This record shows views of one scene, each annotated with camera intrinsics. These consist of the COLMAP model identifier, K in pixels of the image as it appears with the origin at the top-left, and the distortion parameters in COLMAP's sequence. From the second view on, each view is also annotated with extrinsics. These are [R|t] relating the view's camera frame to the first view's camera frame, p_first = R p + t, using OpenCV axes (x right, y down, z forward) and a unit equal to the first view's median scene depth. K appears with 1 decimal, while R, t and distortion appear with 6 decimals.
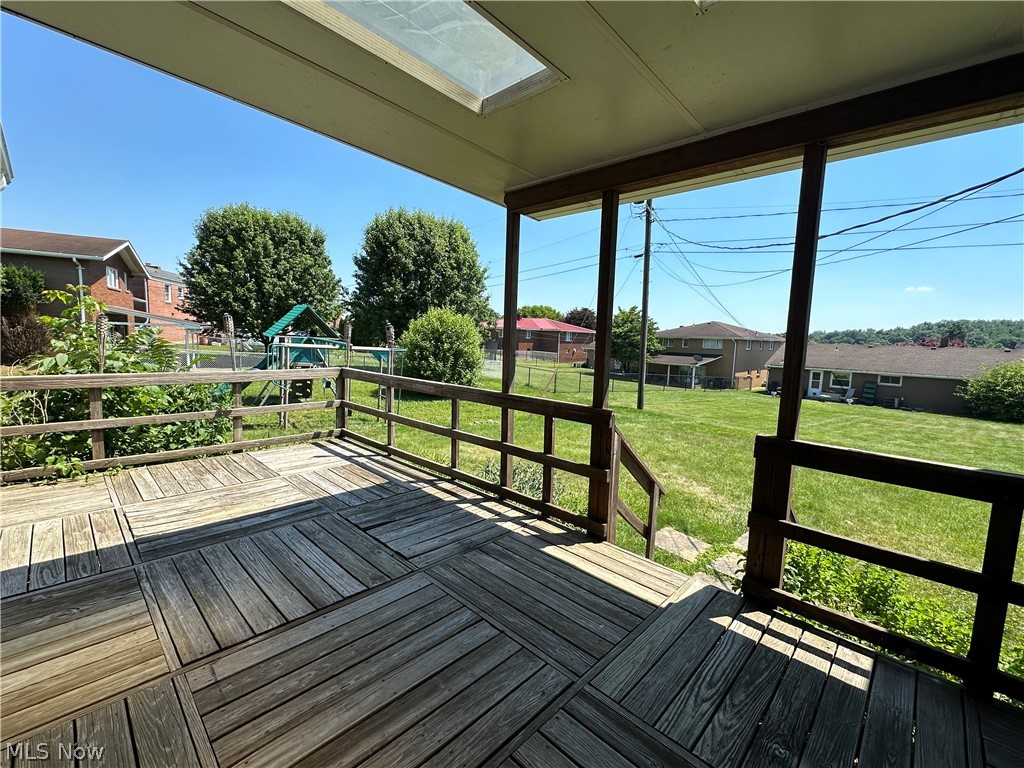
lens RADIAL K [[441.5, 0, 512.3], [0, 441.5, 385.6], [0, 0, 1]] dist [-0.000747, 0.001281]
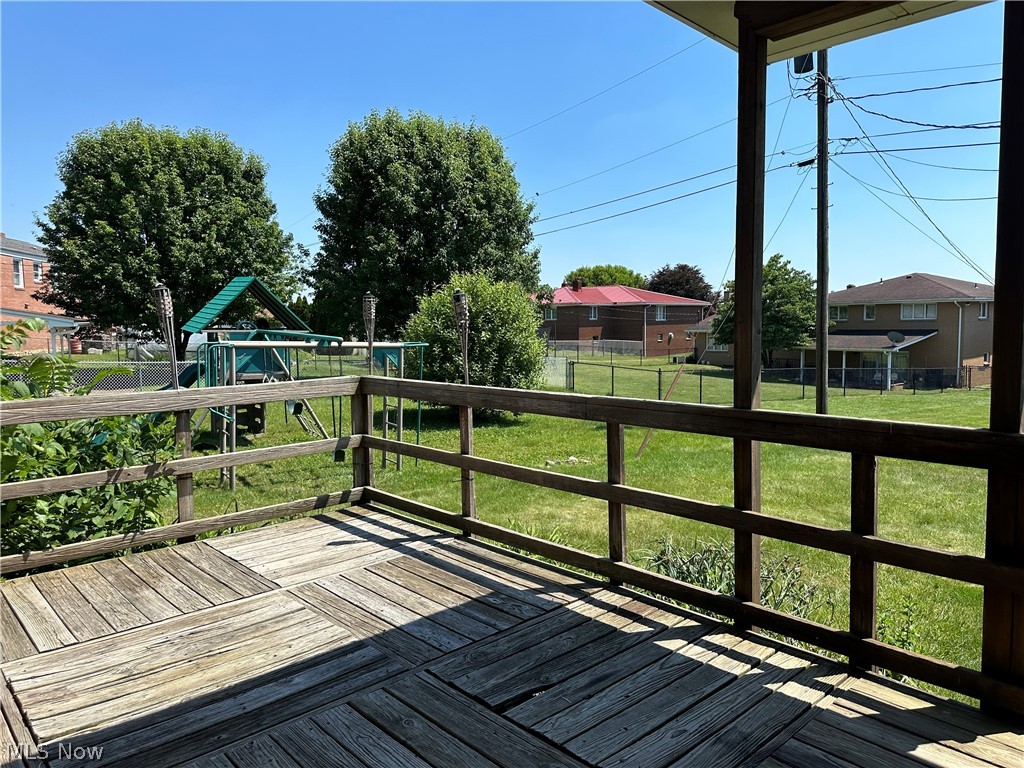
lens RADIAL K [[719.8, 0, 522.6], [0, 719.8, 387.5], [0, 0, 1]] dist [0.051560, -0.055388]
pose [[0.997499, -0.043460, -0.055742, -0.133920], [0.042525, 0.998936, -0.017845, -0.001645], [0.056459, 0.015430, 0.998286, 0.117116]]
